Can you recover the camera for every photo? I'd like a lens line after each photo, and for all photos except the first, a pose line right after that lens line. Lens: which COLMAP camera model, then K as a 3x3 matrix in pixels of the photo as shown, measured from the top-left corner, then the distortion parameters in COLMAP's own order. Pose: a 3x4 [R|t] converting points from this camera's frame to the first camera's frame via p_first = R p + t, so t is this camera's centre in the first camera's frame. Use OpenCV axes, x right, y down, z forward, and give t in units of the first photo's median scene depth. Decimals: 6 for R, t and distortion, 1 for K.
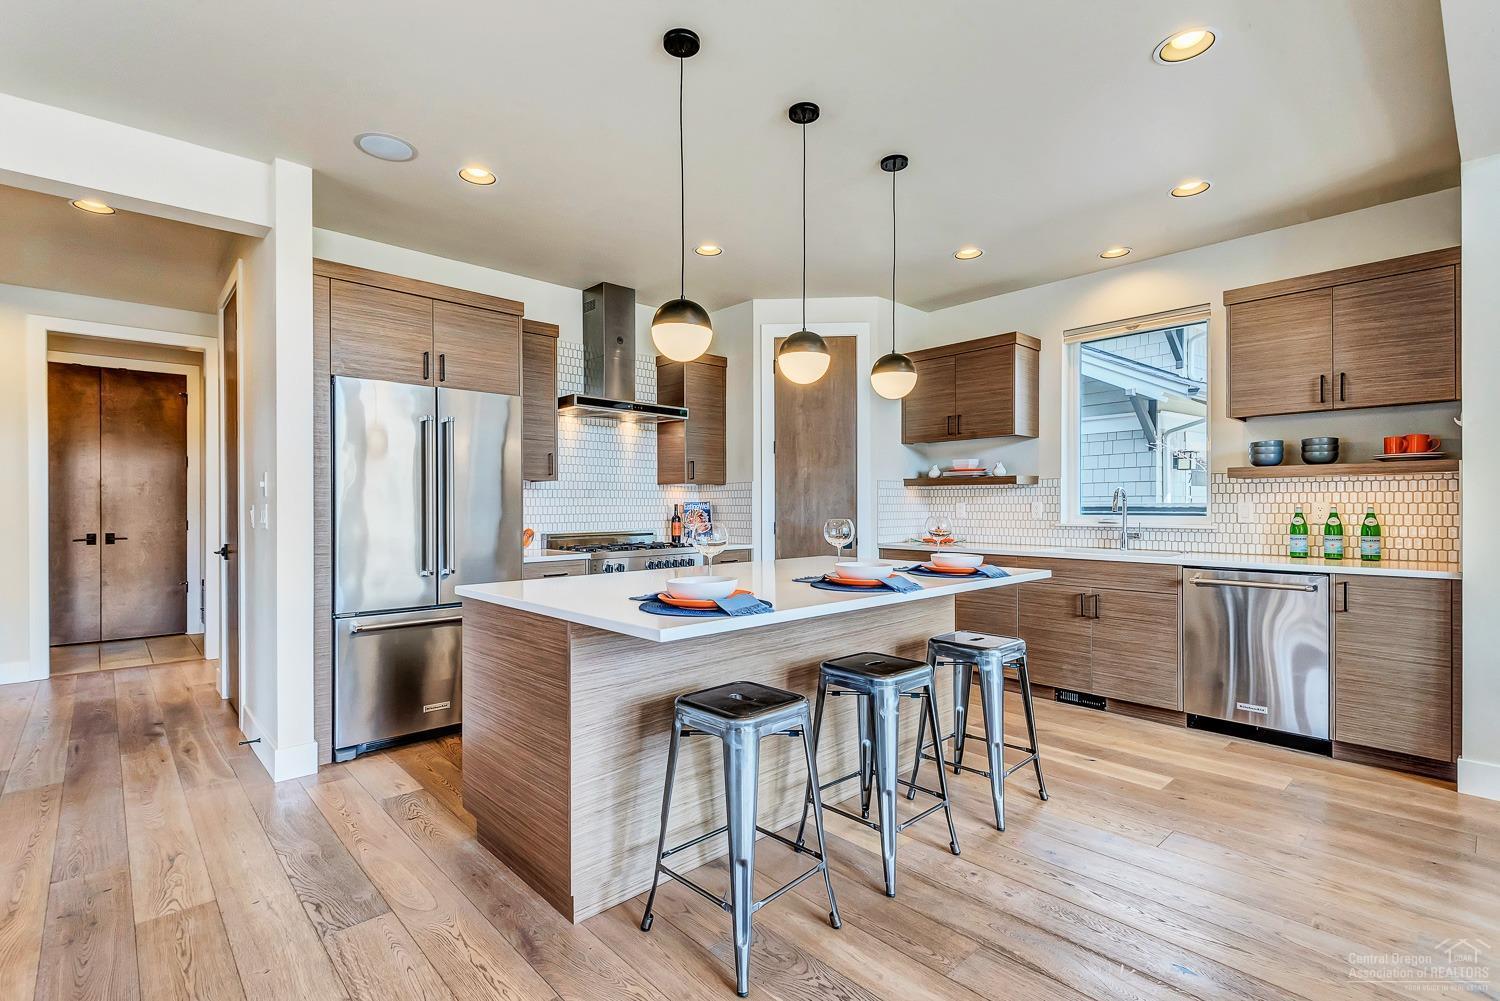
lens RADIAL K [[693.7, 0, 750.0], [0, 693.7, 500.5], [0, 0, 1]] dist [0.019411, -0.000170]
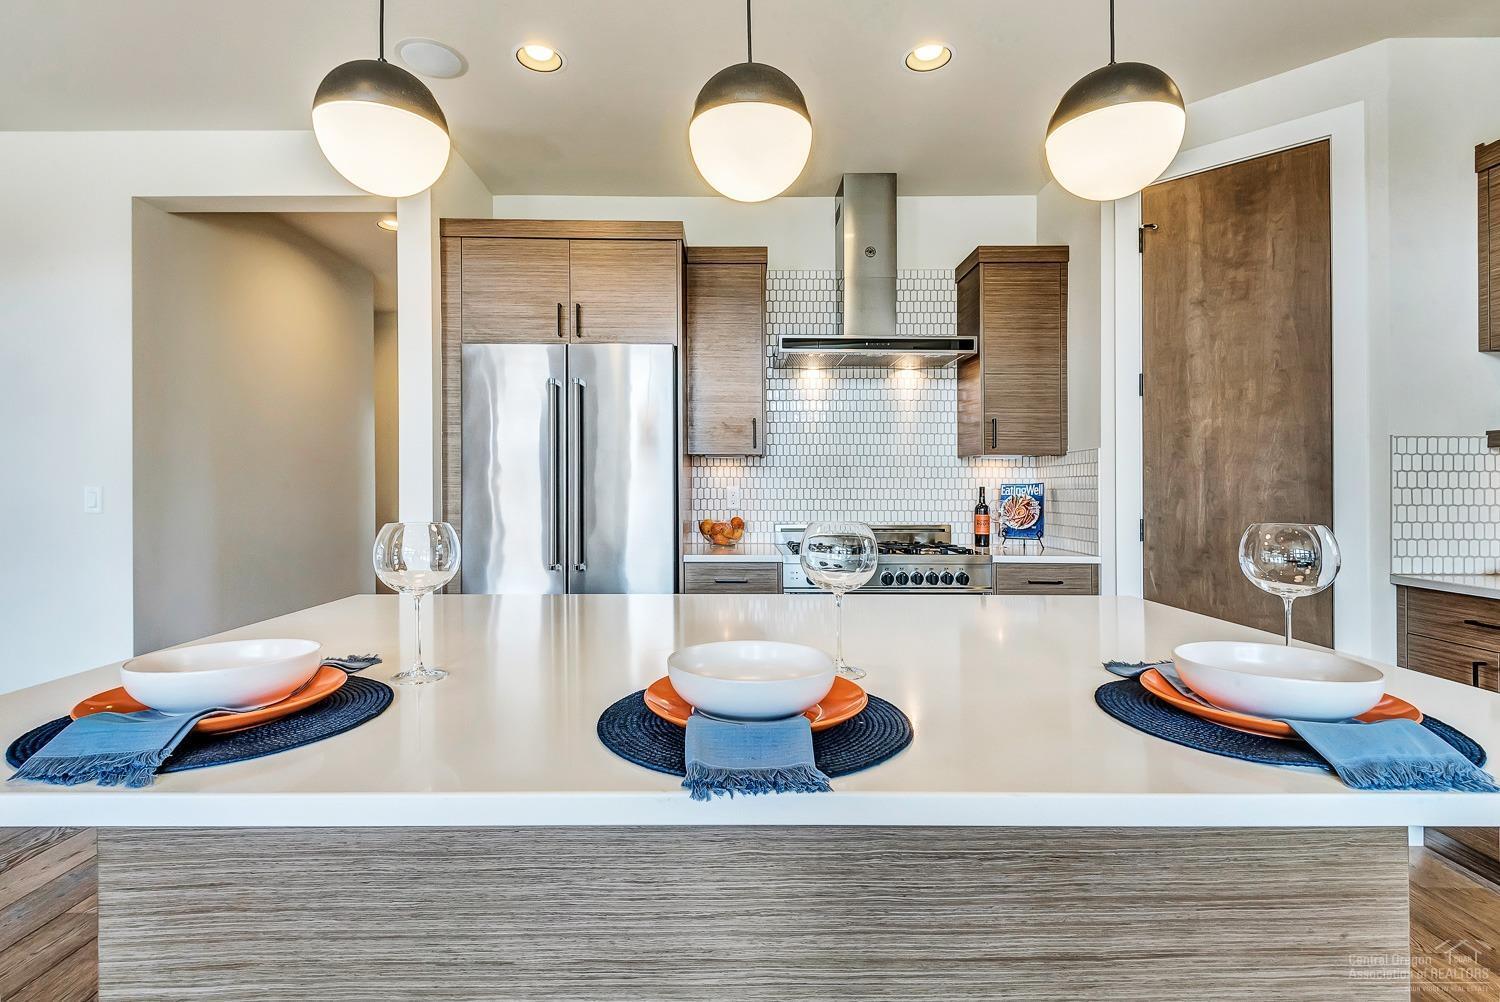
lens RADIAL K [[723.5, 0, 745.7], [0, 723.5, 482.7], [0, 0, 1]] dist [0.002748, 0.000037]
pose [[0.729195, 0.000622, -0.684305, 0.200418], [0.001623, 0.999995, 0.002638, -0.000459], [0.684304, -0.003034, 0.729191, 0.359400]]
